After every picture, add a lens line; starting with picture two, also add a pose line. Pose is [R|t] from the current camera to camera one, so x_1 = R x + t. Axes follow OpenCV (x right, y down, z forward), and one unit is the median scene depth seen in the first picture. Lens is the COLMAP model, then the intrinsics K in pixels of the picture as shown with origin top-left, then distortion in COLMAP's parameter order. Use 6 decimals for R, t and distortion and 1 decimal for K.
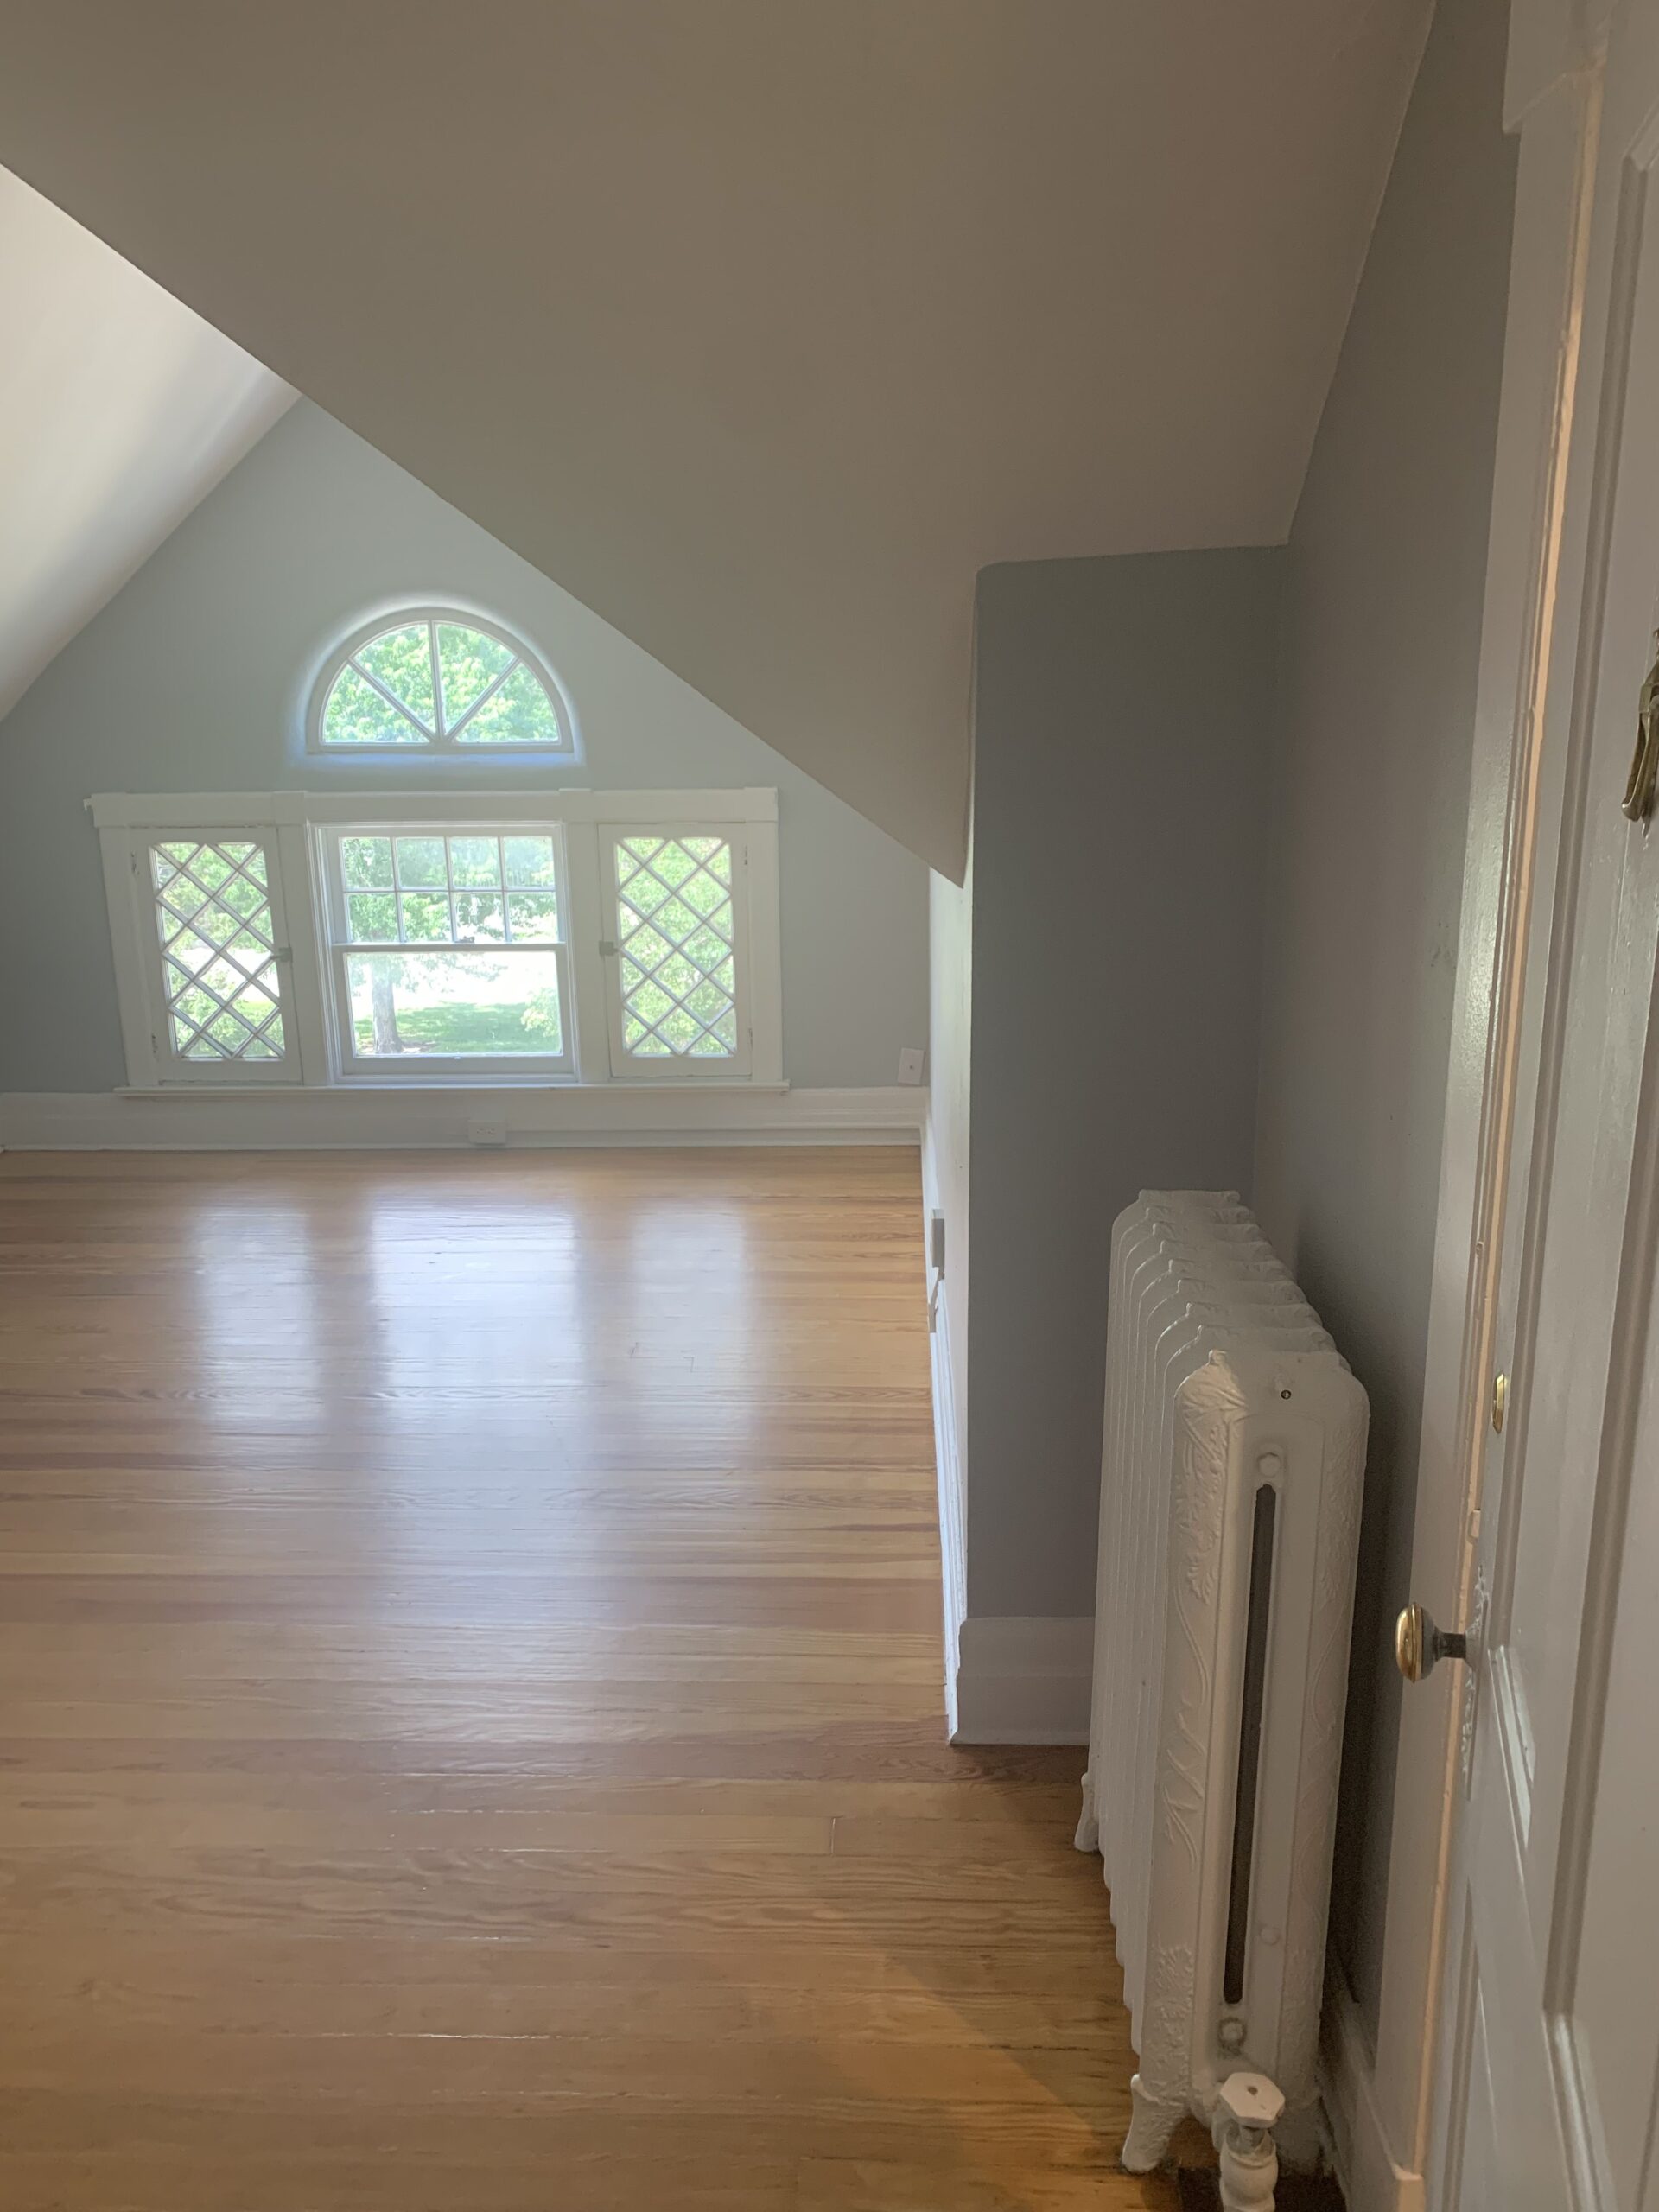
lens RADIAL K [[1697.2, 0, 829.5], [0, 1697.2, 1106.0], [0, 0, 1]] dist [0.051104, -0.005572]
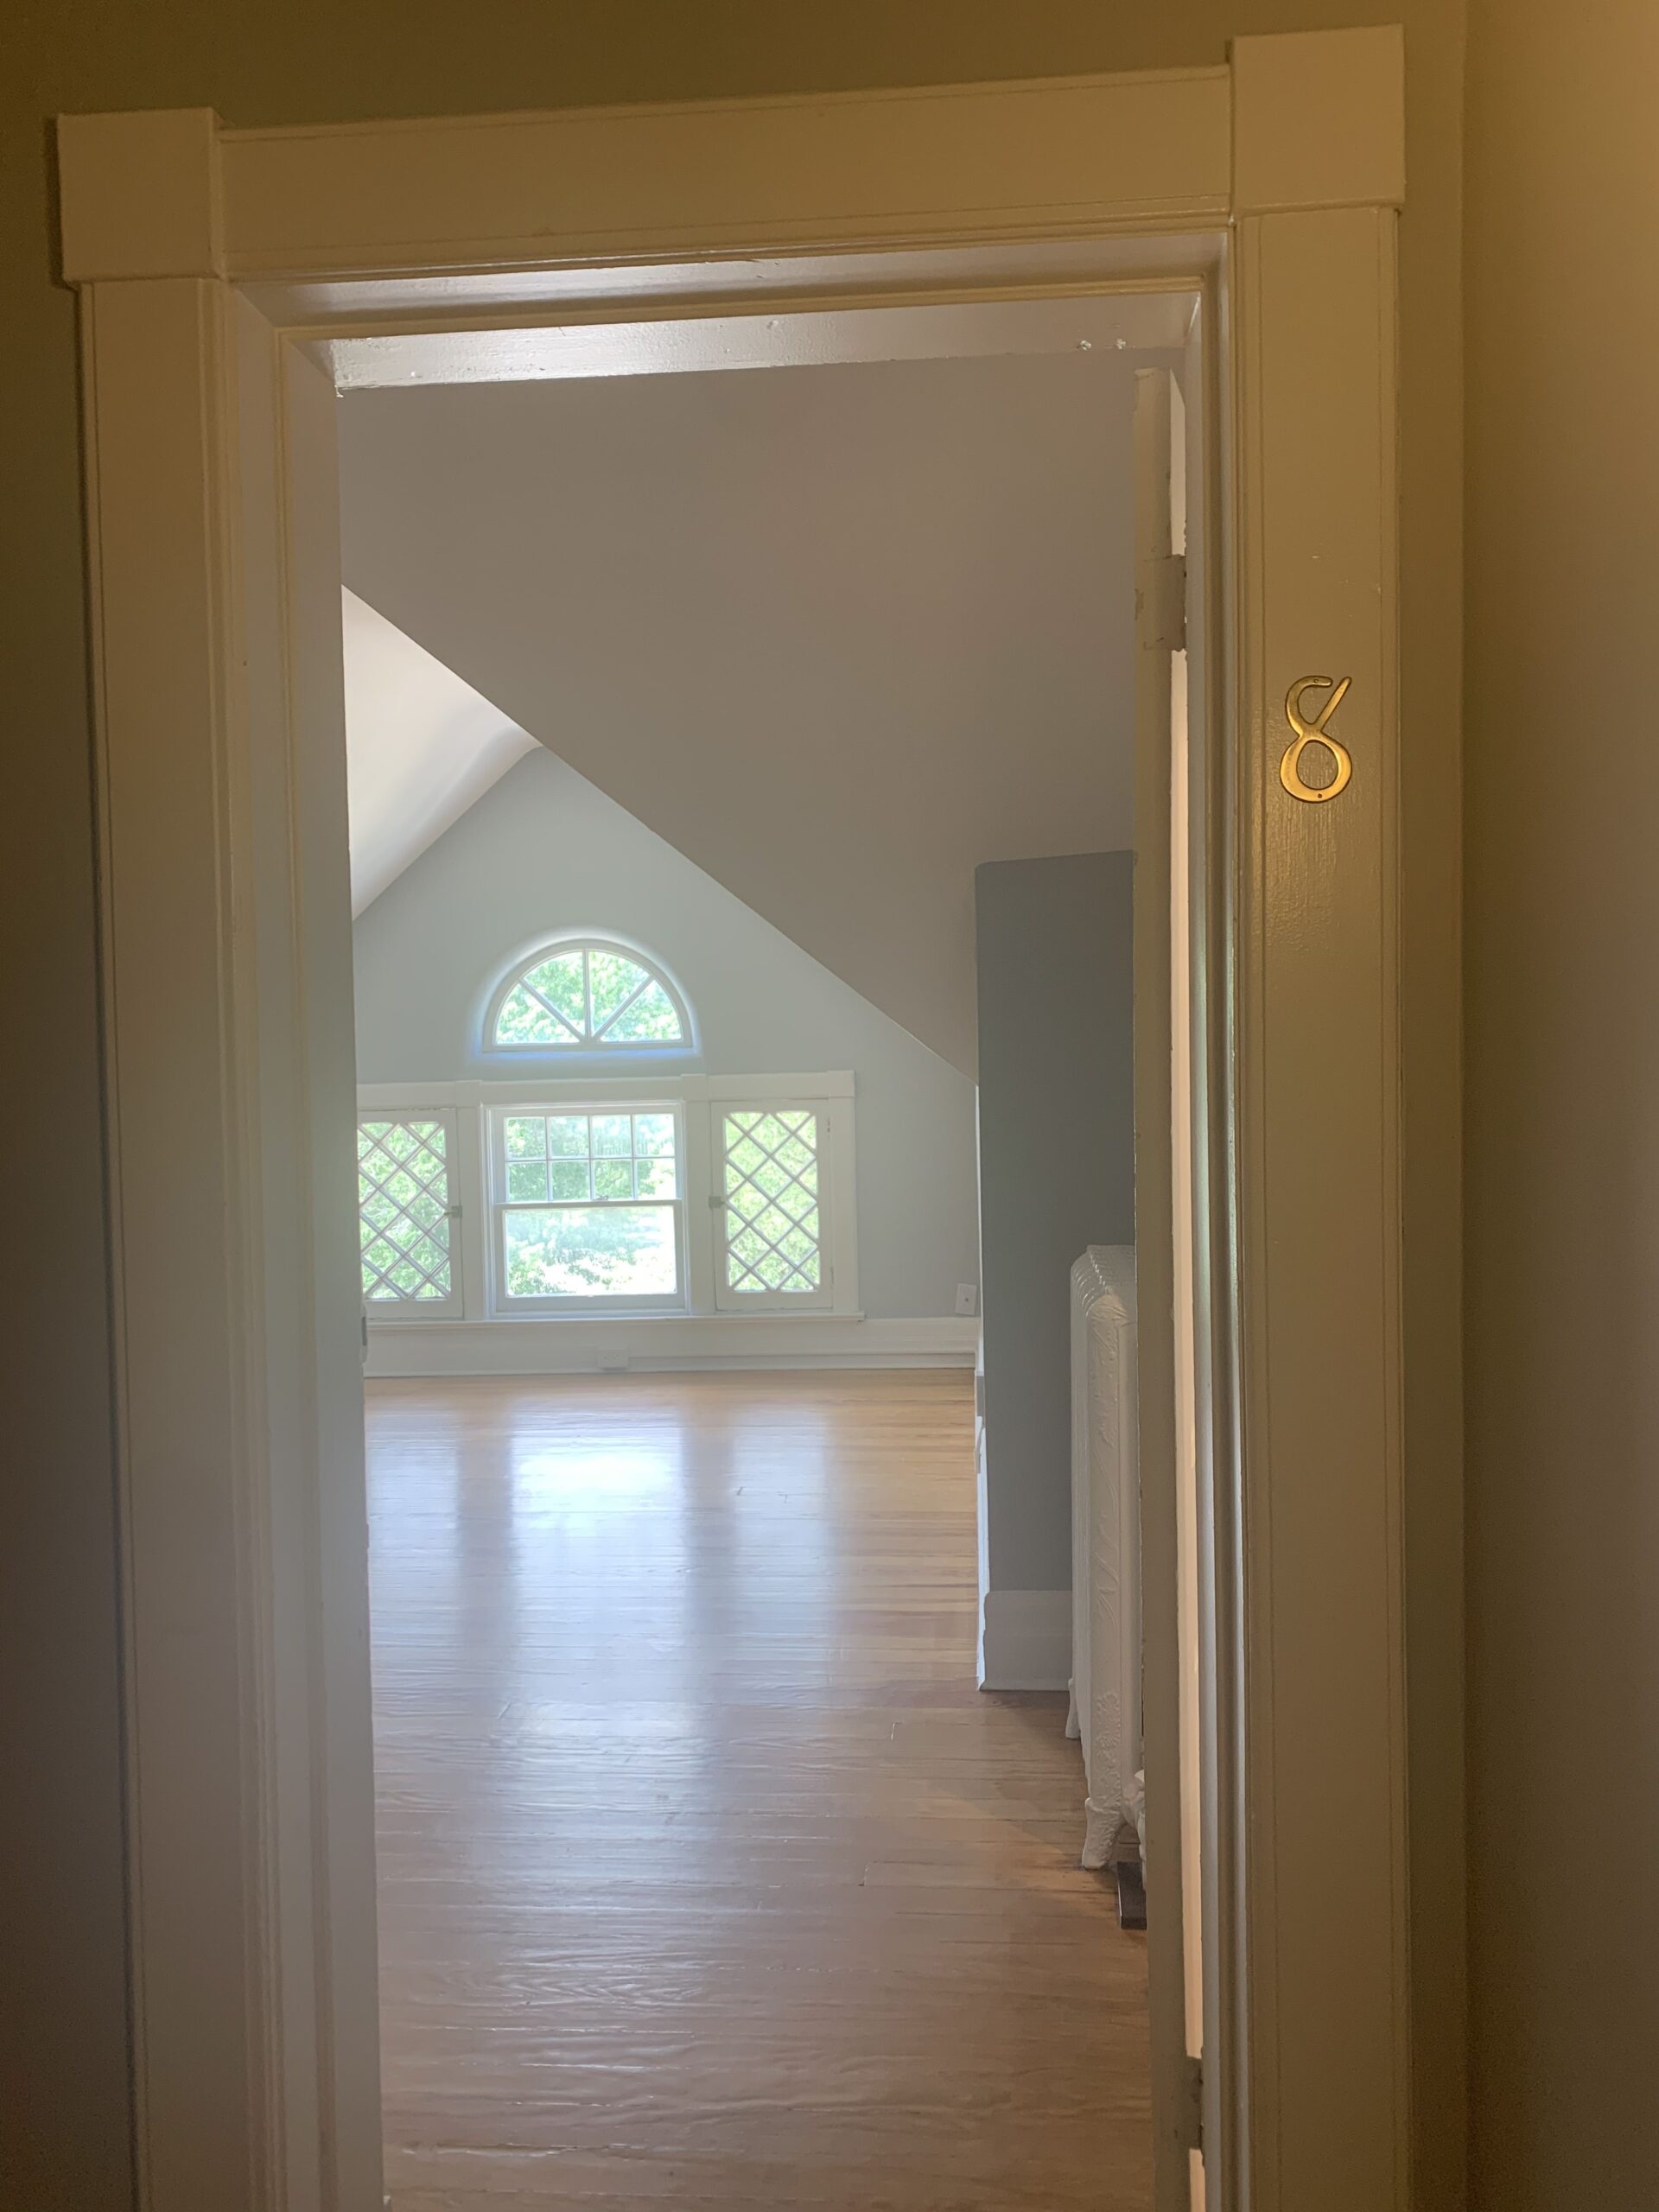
lens RADIAL K [[1697.2, 0, 829.5], [0, 1697.2, 1106.0], [0, 0, 1]] dist [0.051104, -0.005572]
pose [[0.998925, -0.008317, -0.045611, 0.008270], [-0.001463, 0.977633, -0.210311, 0.098785], [0.046340, 0.210152, 0.976570, -0.213745]]
